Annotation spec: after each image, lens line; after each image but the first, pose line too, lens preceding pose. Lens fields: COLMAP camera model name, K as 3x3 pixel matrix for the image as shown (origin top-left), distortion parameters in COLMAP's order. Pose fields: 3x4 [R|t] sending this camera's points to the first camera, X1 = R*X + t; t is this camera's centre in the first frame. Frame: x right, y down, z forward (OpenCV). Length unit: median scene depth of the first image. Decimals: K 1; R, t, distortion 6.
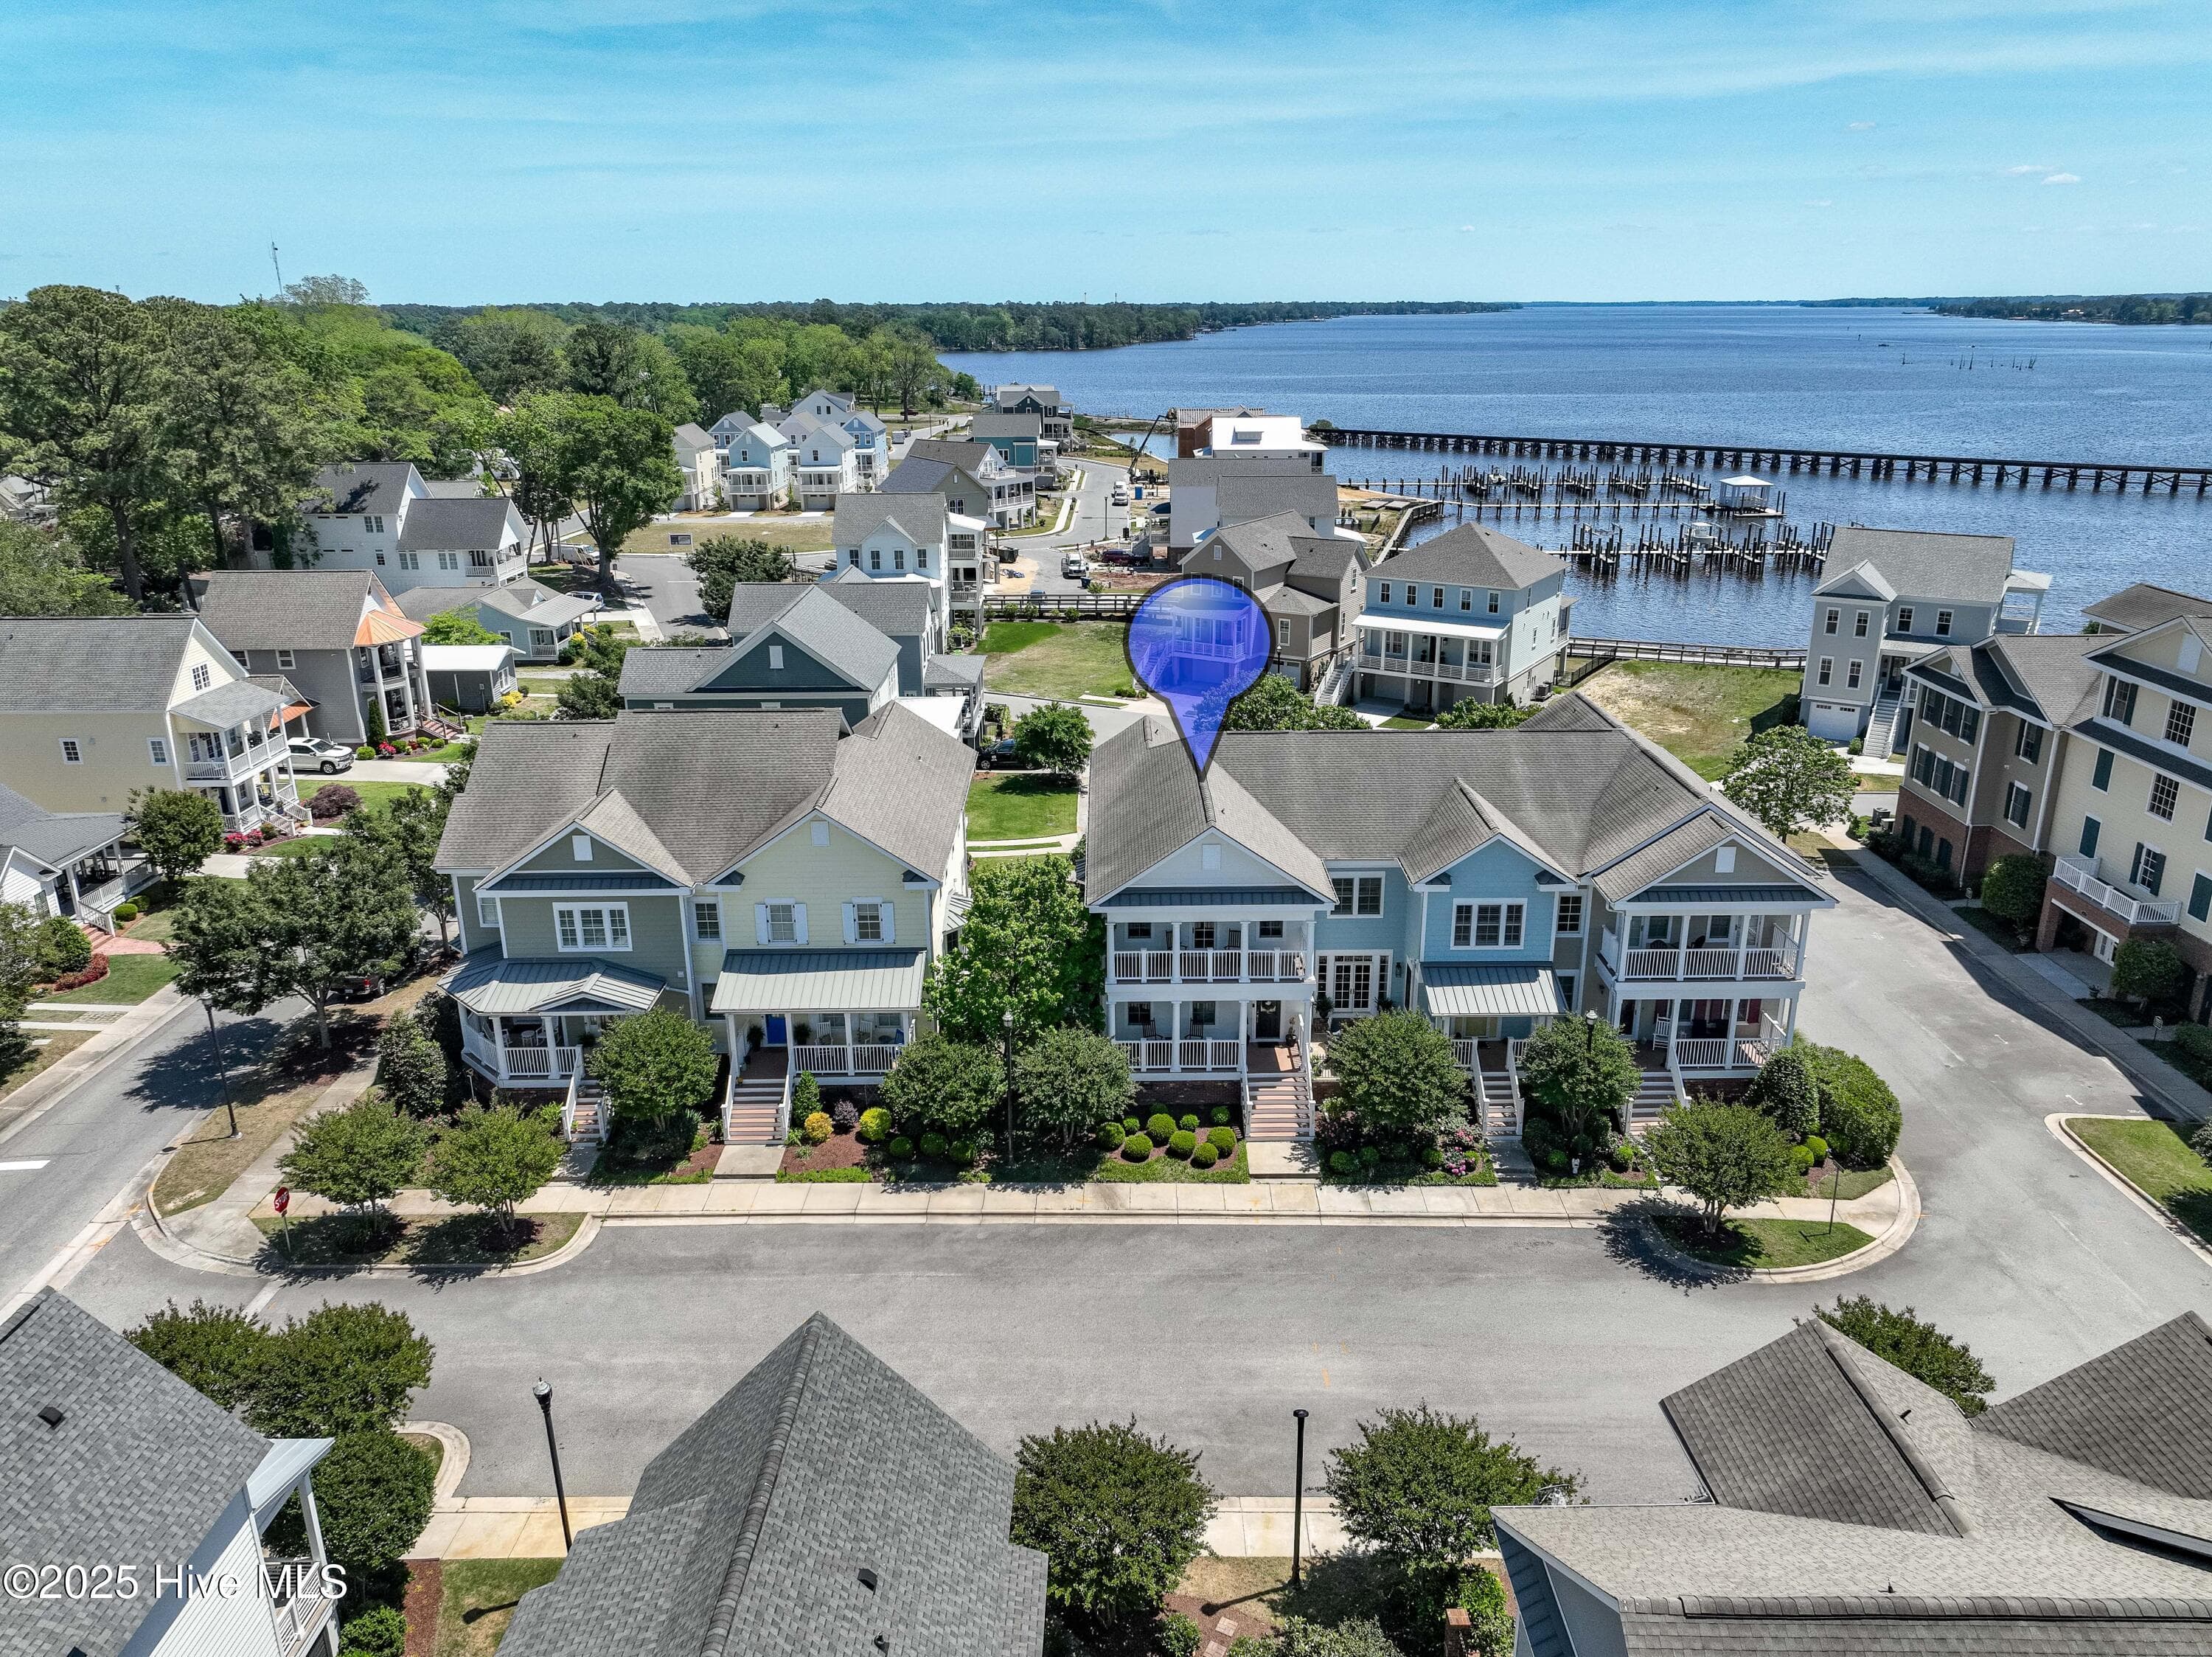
lens RADIAL K [[1564.5, 0, 1112.5], [0, 1564.5, 805.7], [0, 0, 1]] dist [-0.003651, -0.002685]
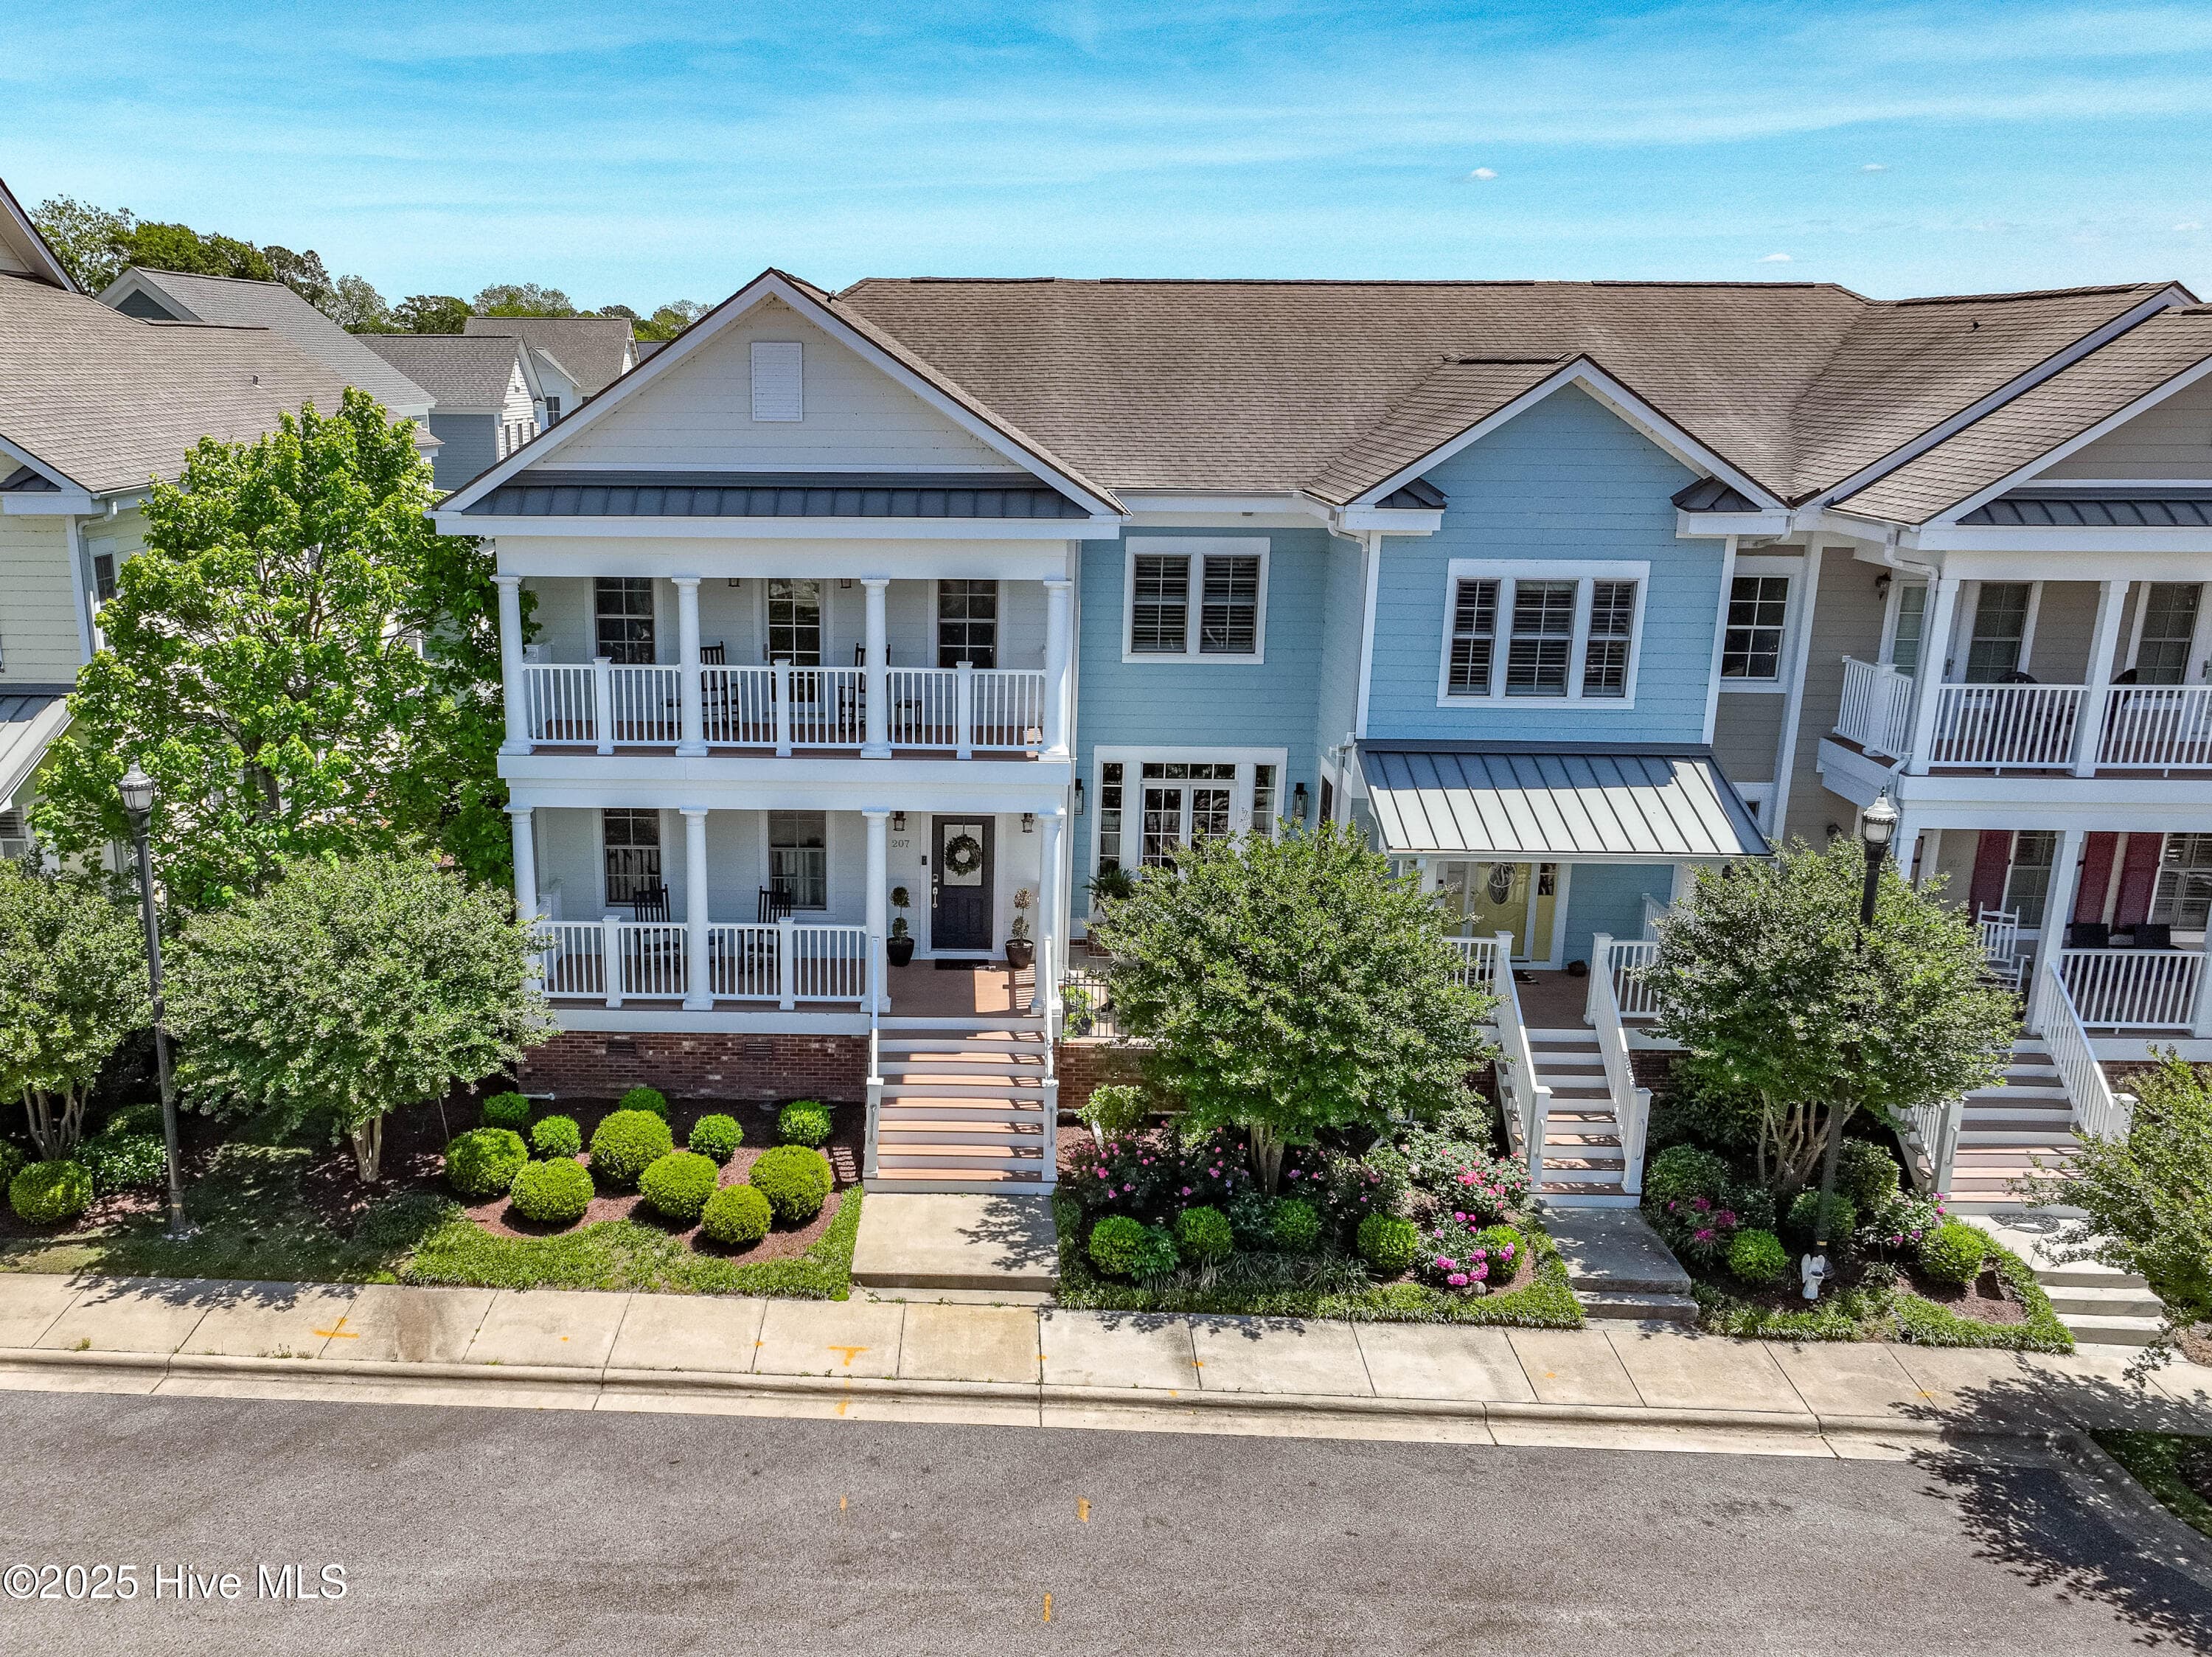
lens RADIAL K [[1850.4, 0, 931.3], [0, 1850.4, 877.4], [0, 0, 1]] dist [-0.002595, 0.001606]
pose [[0.999418, 0.022190, -0.025925, 0.110311], [-0.023273, 0.998837, -0.042231, 0.160416], [0.024957, 0.042810, 0.998771, 0.573316]]
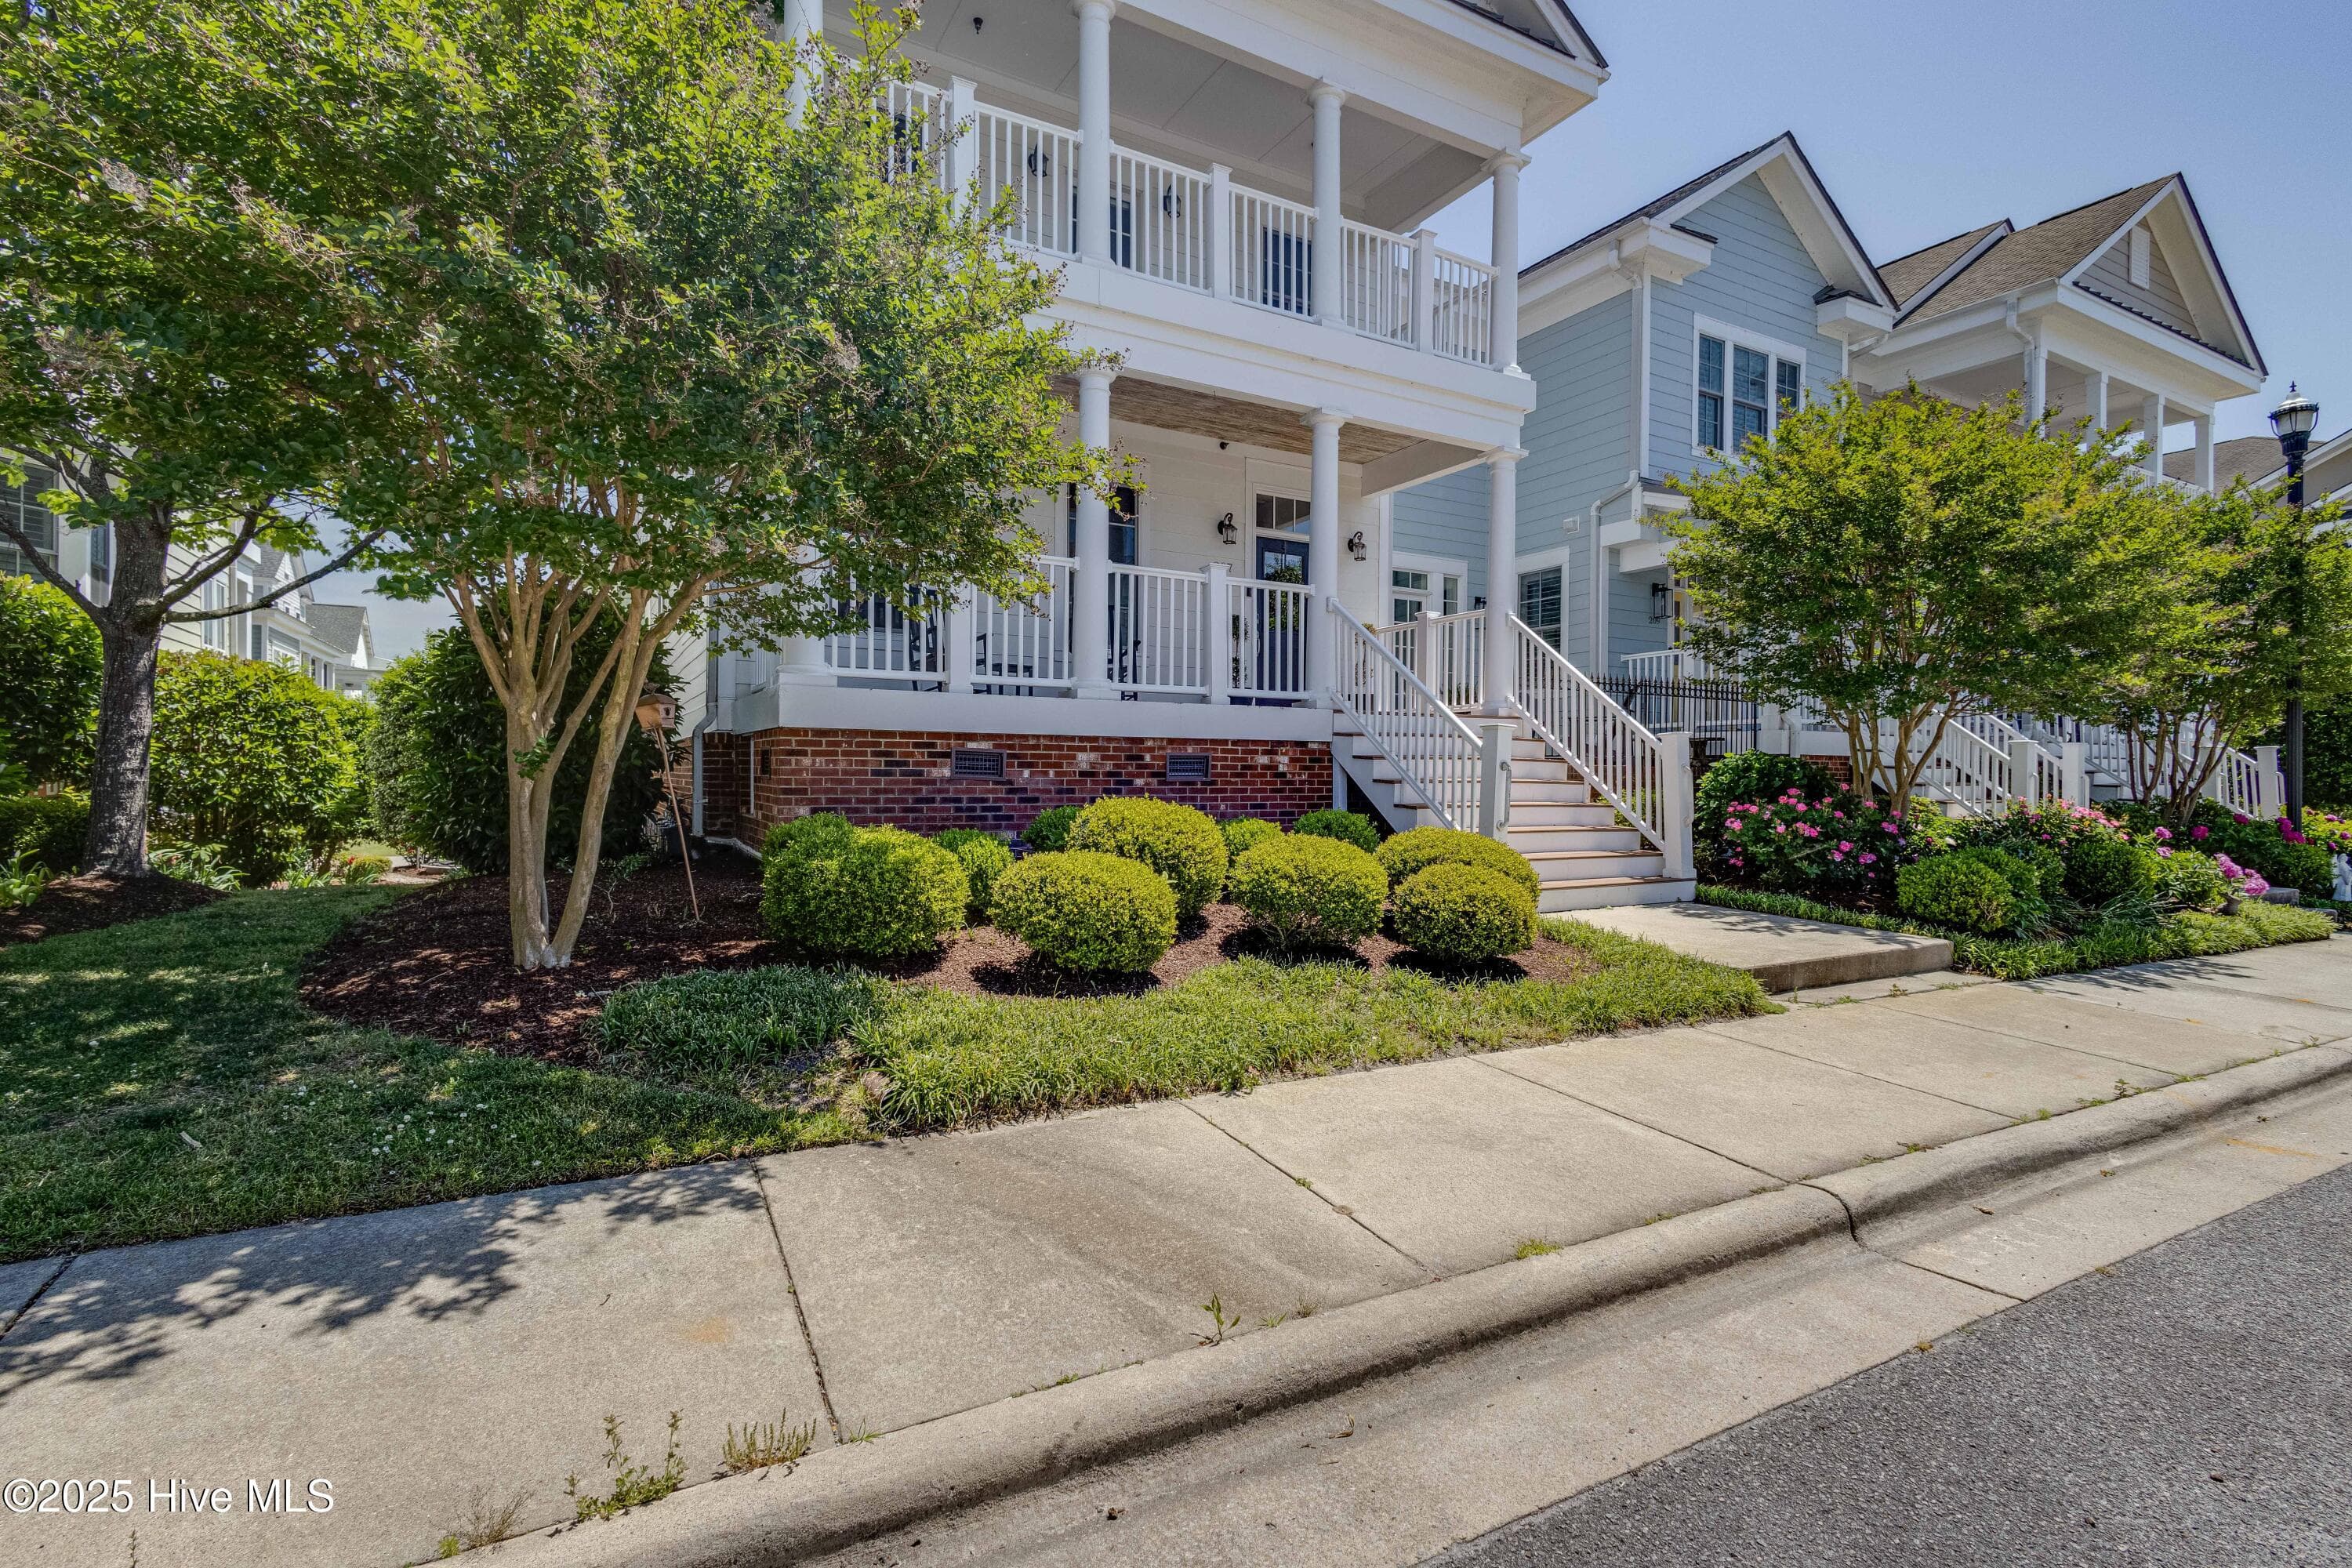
lens RADIAL K [[1077.9, 0, 1178.6], [0, 1077.9, 785.5], [0, 0, 1]] dist [0.011073, -0.001044]
pose [[0.870277, 0.008751, 0.492485, -0.027488], [0.139226, 0.954700, -0.262991, 0.231411], [-0.472477, 0.297442, 0.829635, 0.893199]]
